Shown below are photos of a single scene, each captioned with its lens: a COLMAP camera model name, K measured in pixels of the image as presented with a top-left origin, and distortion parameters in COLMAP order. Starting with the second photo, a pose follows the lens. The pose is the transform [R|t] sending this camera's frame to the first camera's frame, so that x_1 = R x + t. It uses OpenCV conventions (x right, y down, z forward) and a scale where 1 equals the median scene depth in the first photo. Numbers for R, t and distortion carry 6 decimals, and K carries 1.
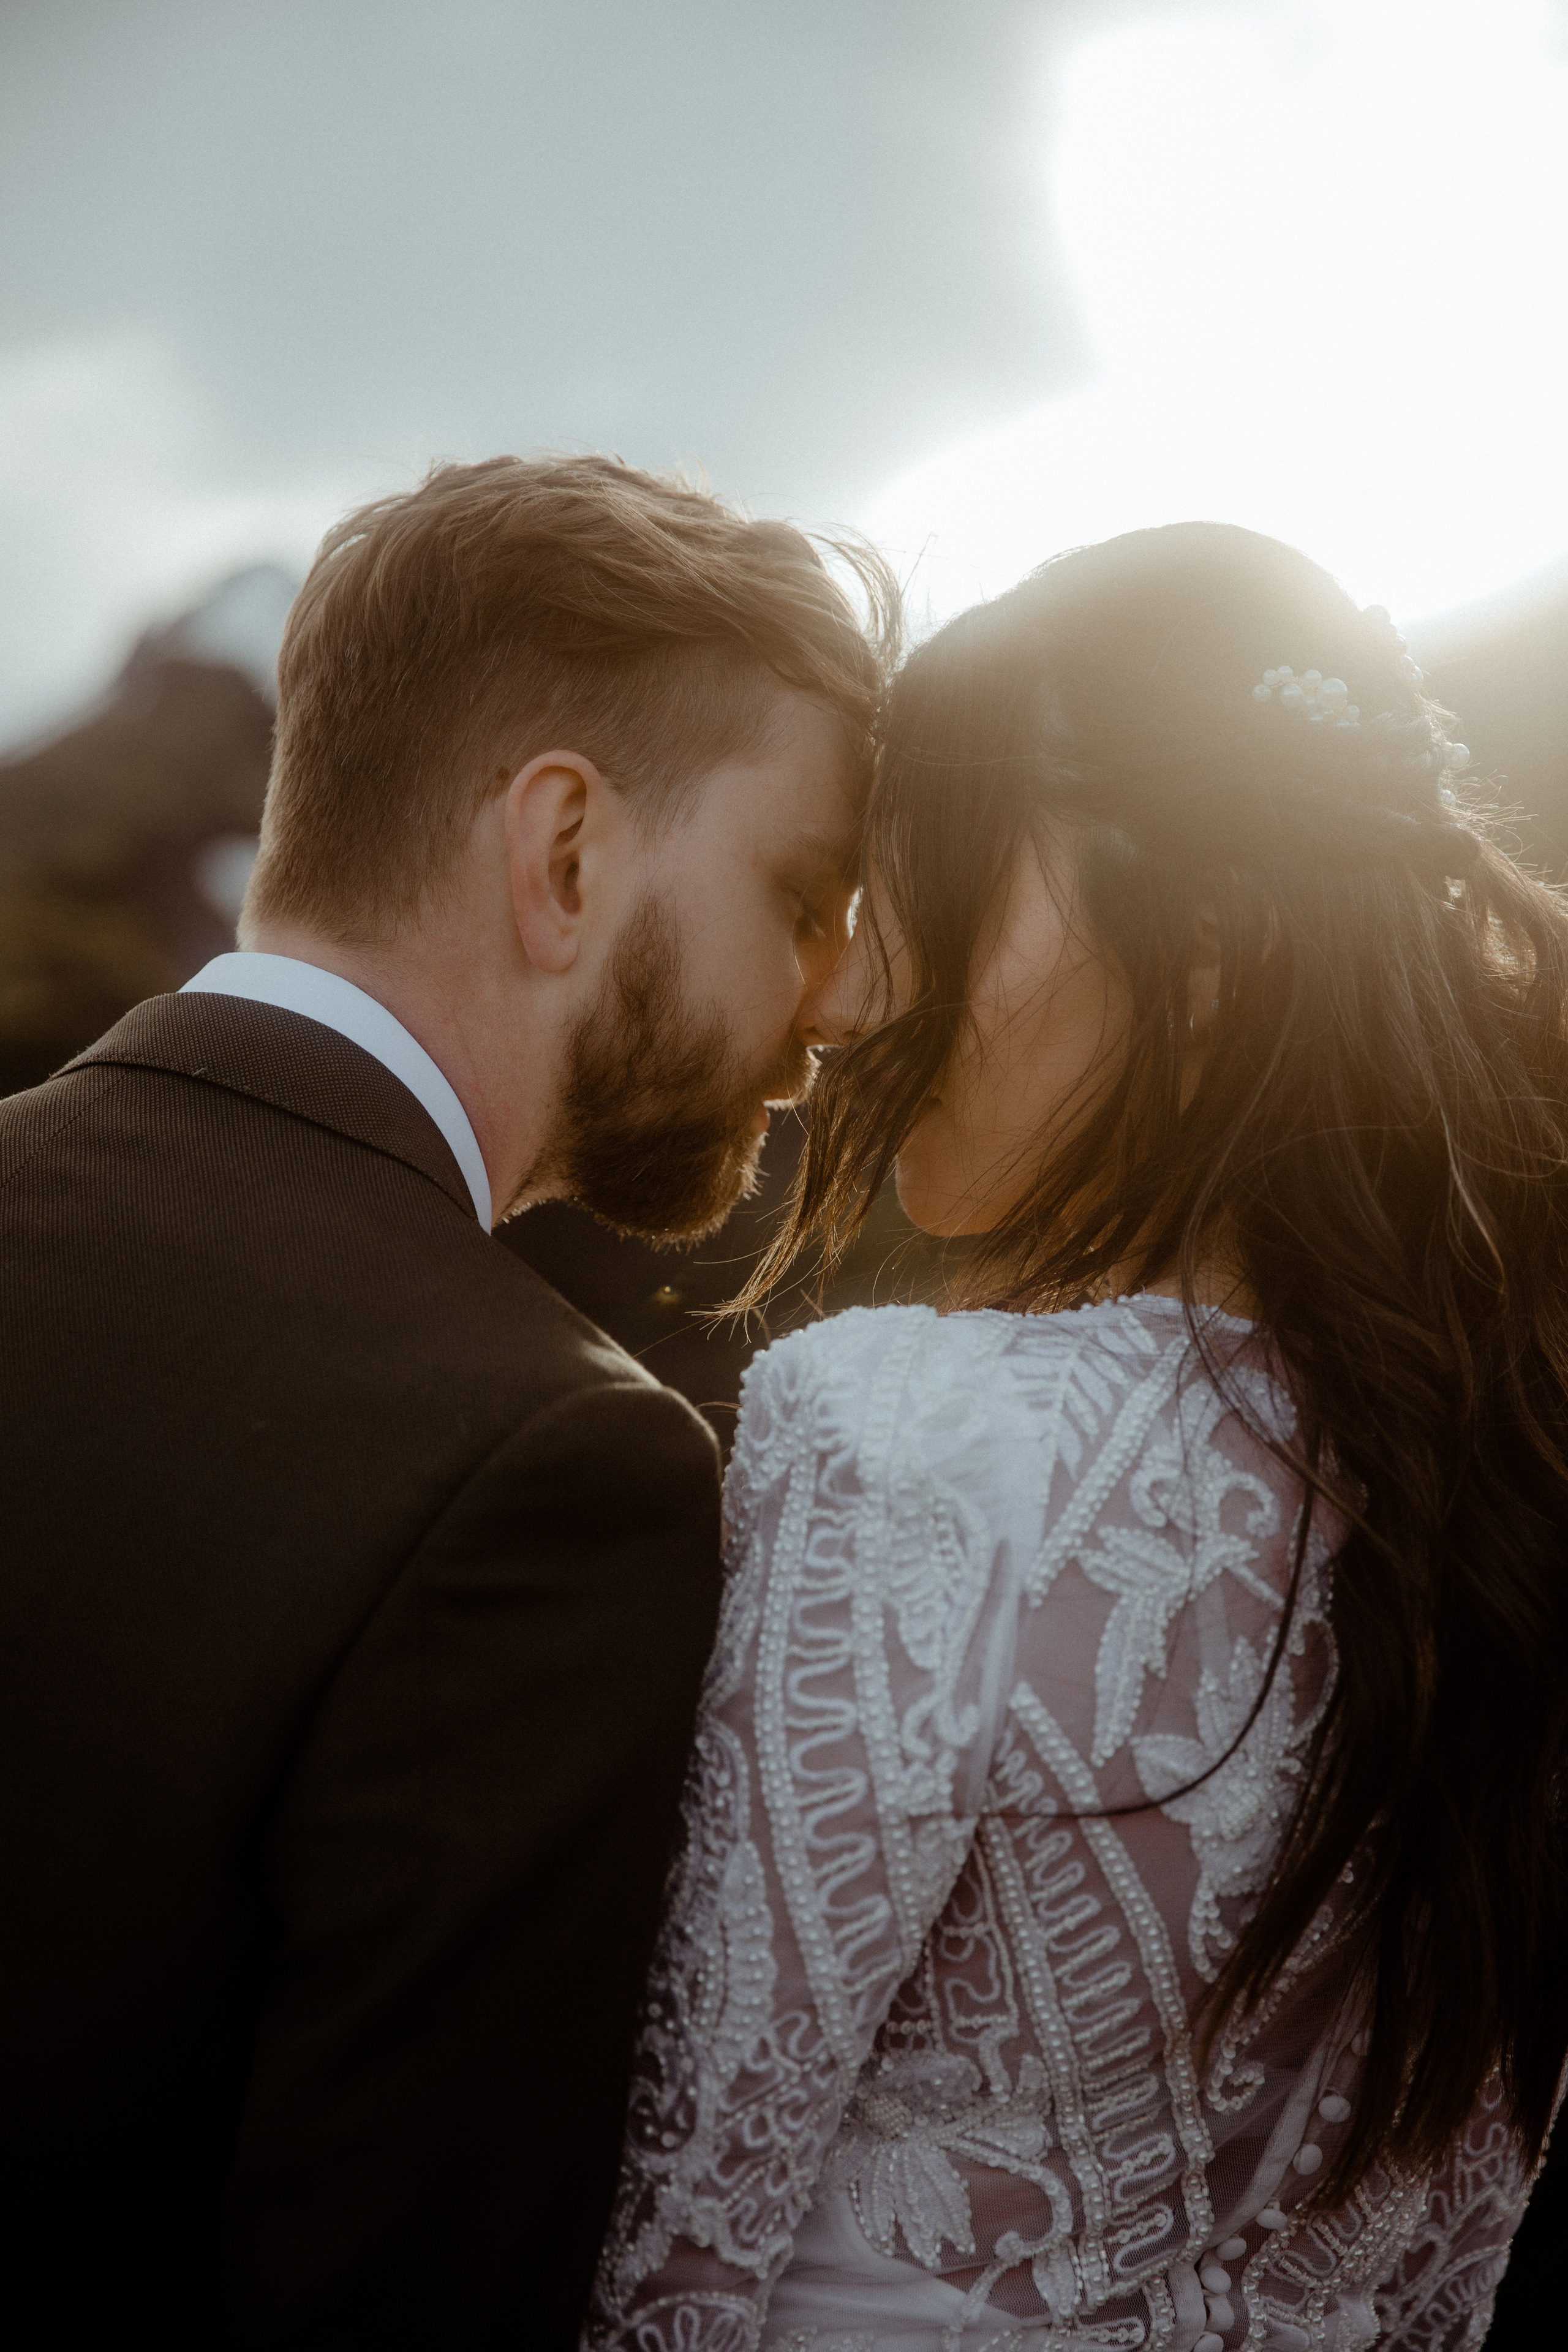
lens RADIAL K [[5372.2, 0, 783.5], [0, 5372.2, 1175.9], [0, 0, 1]] dist [-0.004892, -0.018501]
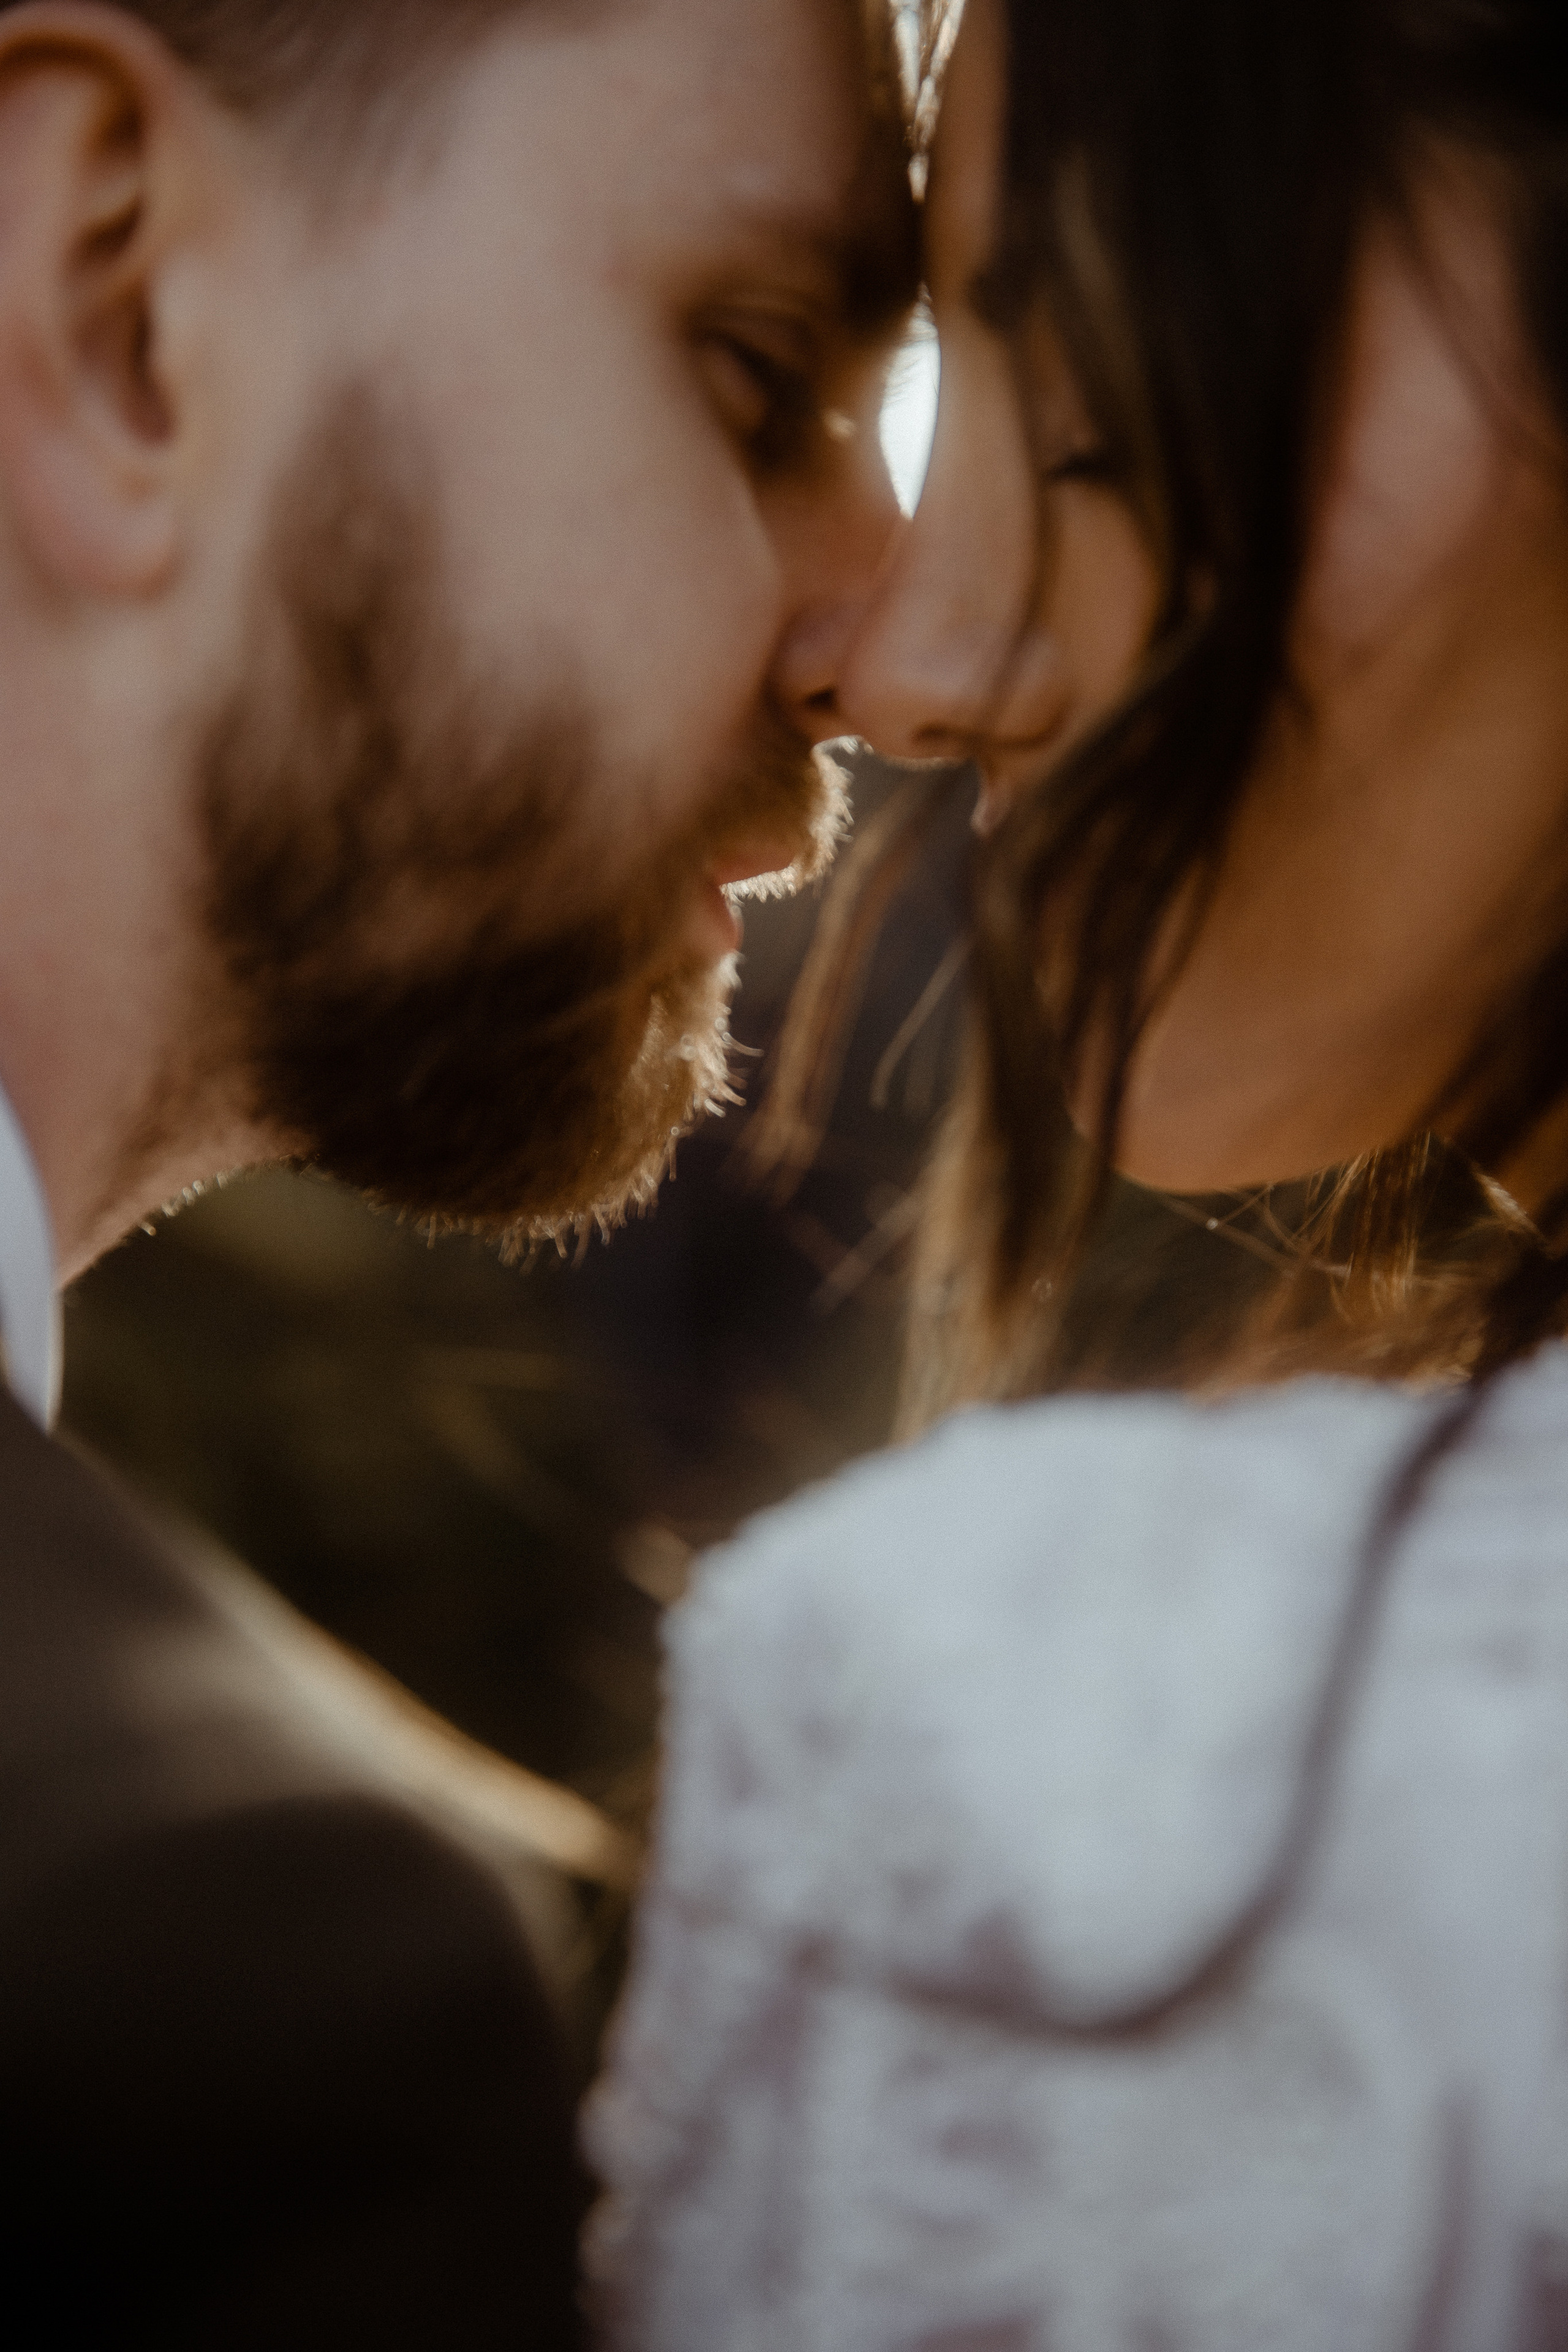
lens RADIAL K [[5372.2, 0, 783.5], [0, 5372.2, 1175.9], [0, 0, 1]] dist [-0.004892, -0.018501]
pose [[0.994179, -0.101190, -0.036993, 0.014861], [0.102212, 0.994400, 0.026857, -0.001892], [0.034068, -0.030482, 0.998955, 0.605619]]
